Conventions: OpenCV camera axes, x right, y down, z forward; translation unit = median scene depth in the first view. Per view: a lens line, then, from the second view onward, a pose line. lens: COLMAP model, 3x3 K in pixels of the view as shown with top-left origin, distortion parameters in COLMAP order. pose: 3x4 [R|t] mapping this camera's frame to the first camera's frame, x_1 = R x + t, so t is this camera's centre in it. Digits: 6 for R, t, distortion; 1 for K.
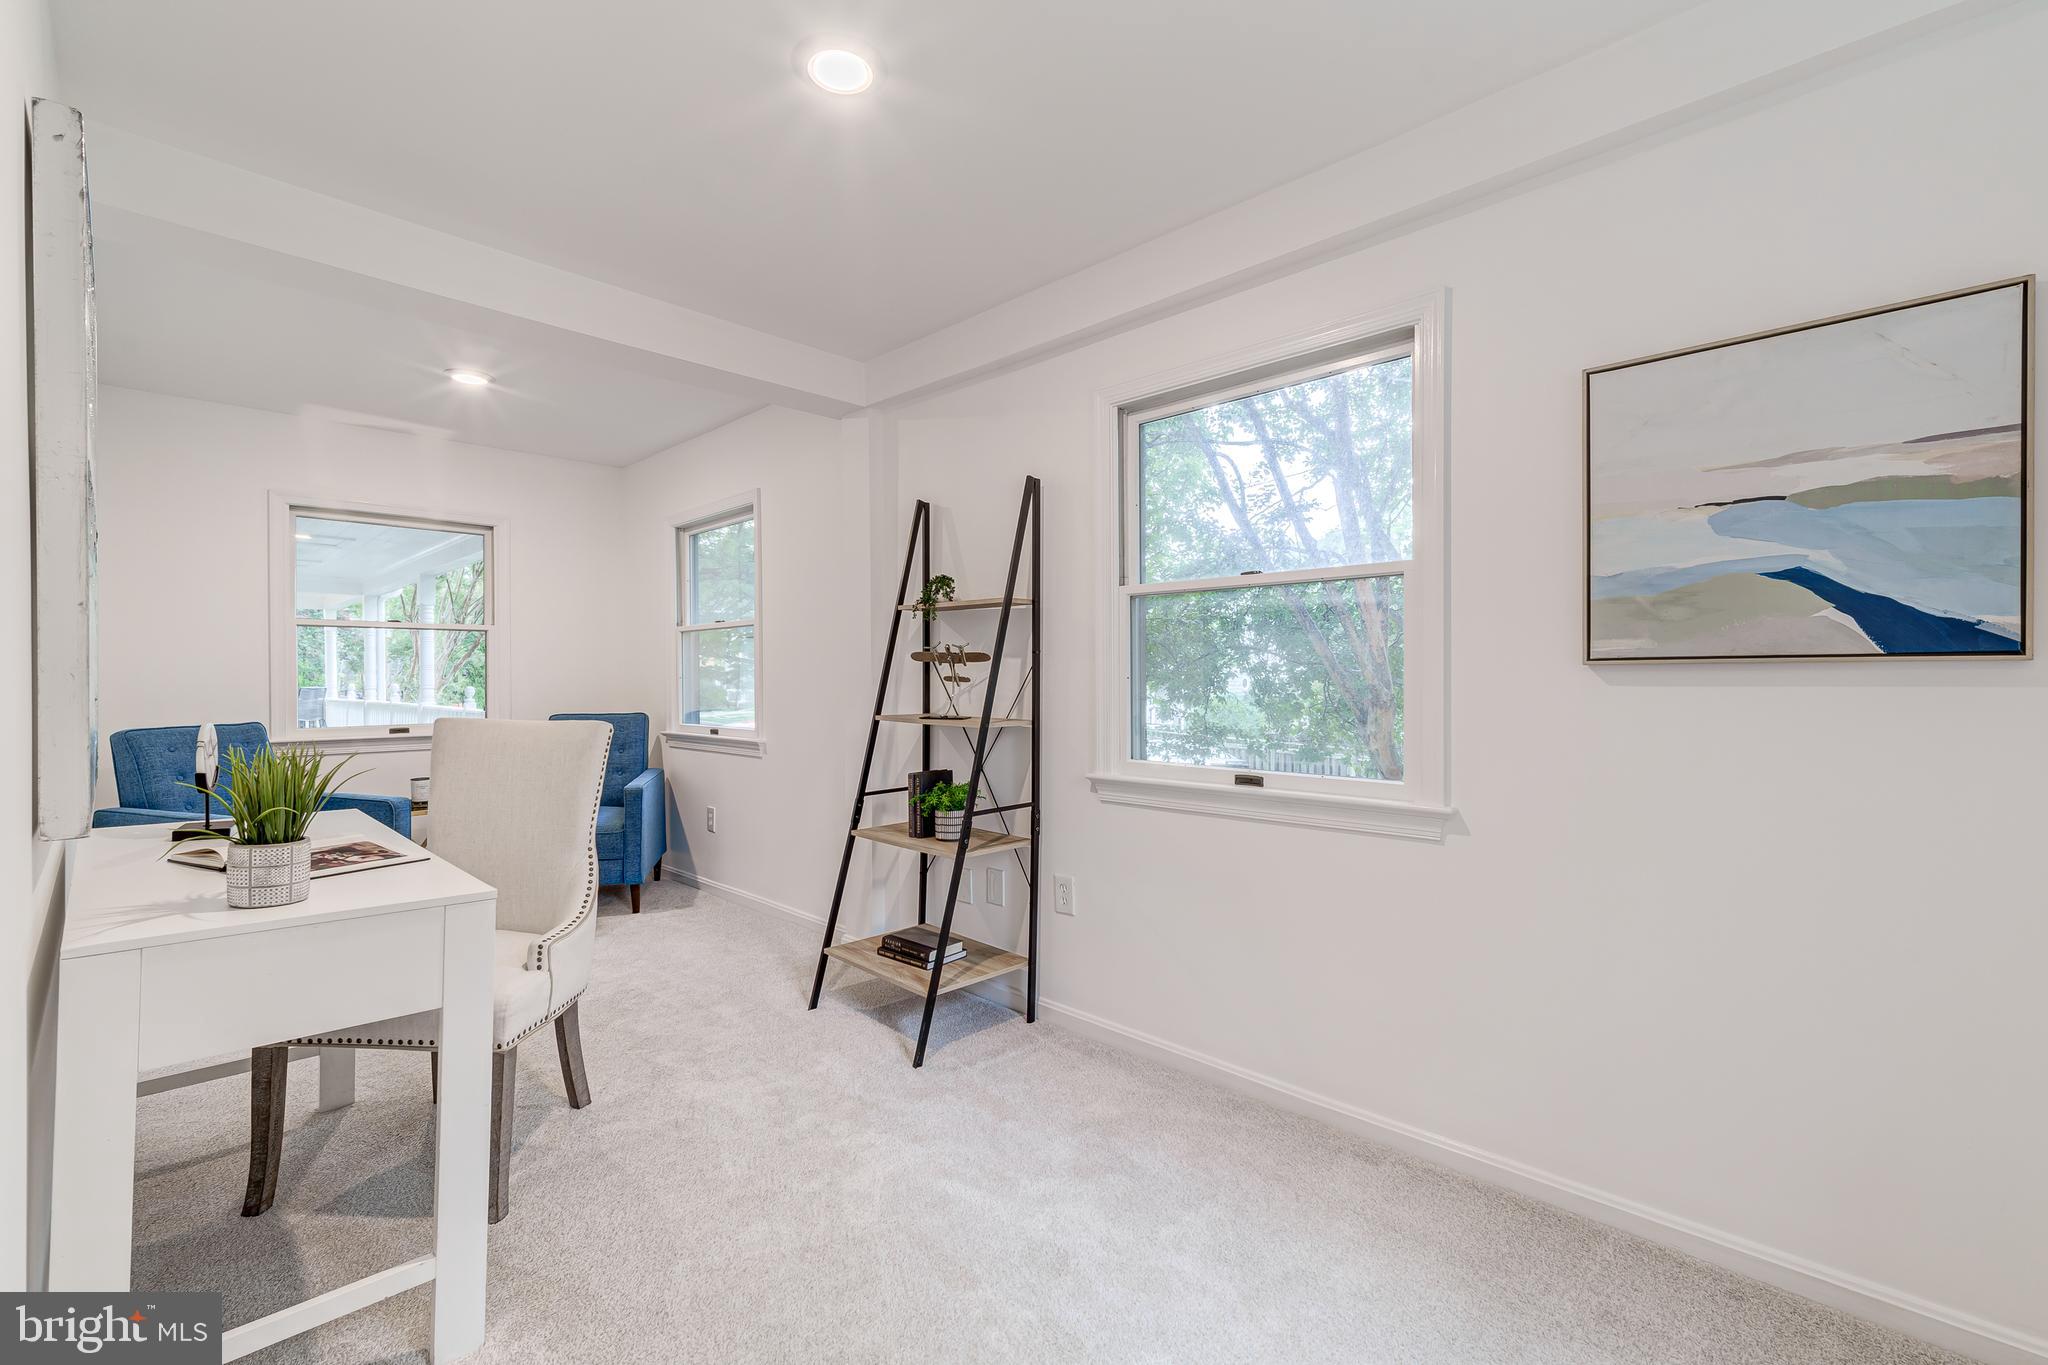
lens RADIAL K [[868.9, 0, 1019.3], [0, 868.9, 684.4], [0, 0, 1]] dist [0.000431, 0.000188]
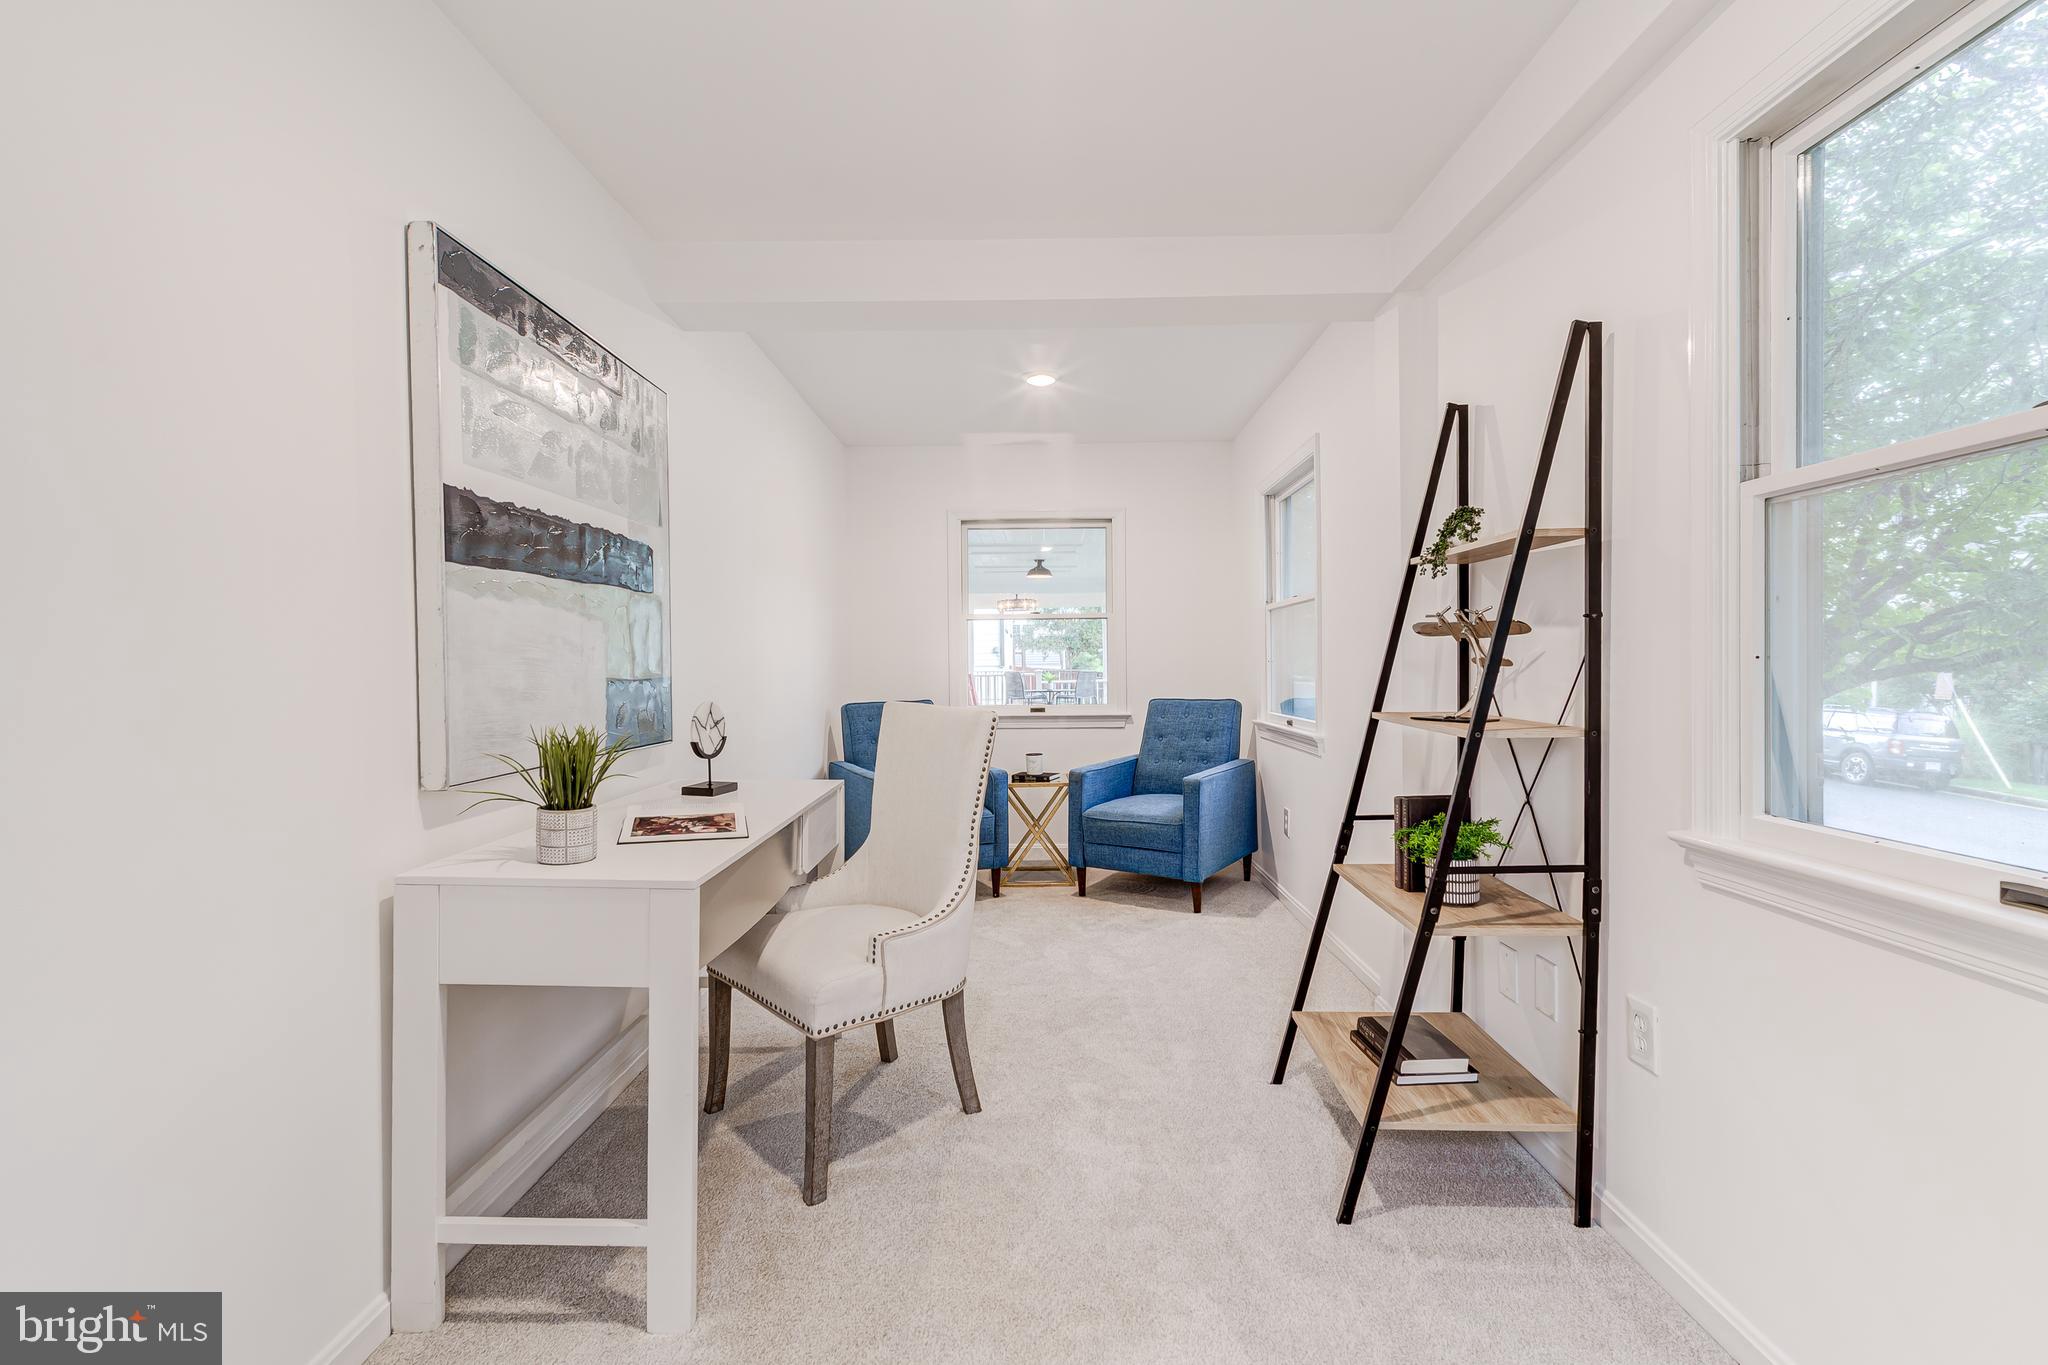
lens RADIAL K [[905.0, 0, 1024.0], [0, 905.0, 682.5], [0, 0, 1]] dist [-0.000120, 0.000269]
pose [[0.688894, 0.009902, -0.724794, 0.198308], [0.002164, 0.999874, 0.015717, -0.001701], [0.724859, -0.012396, 0.688786, 0.284728]]
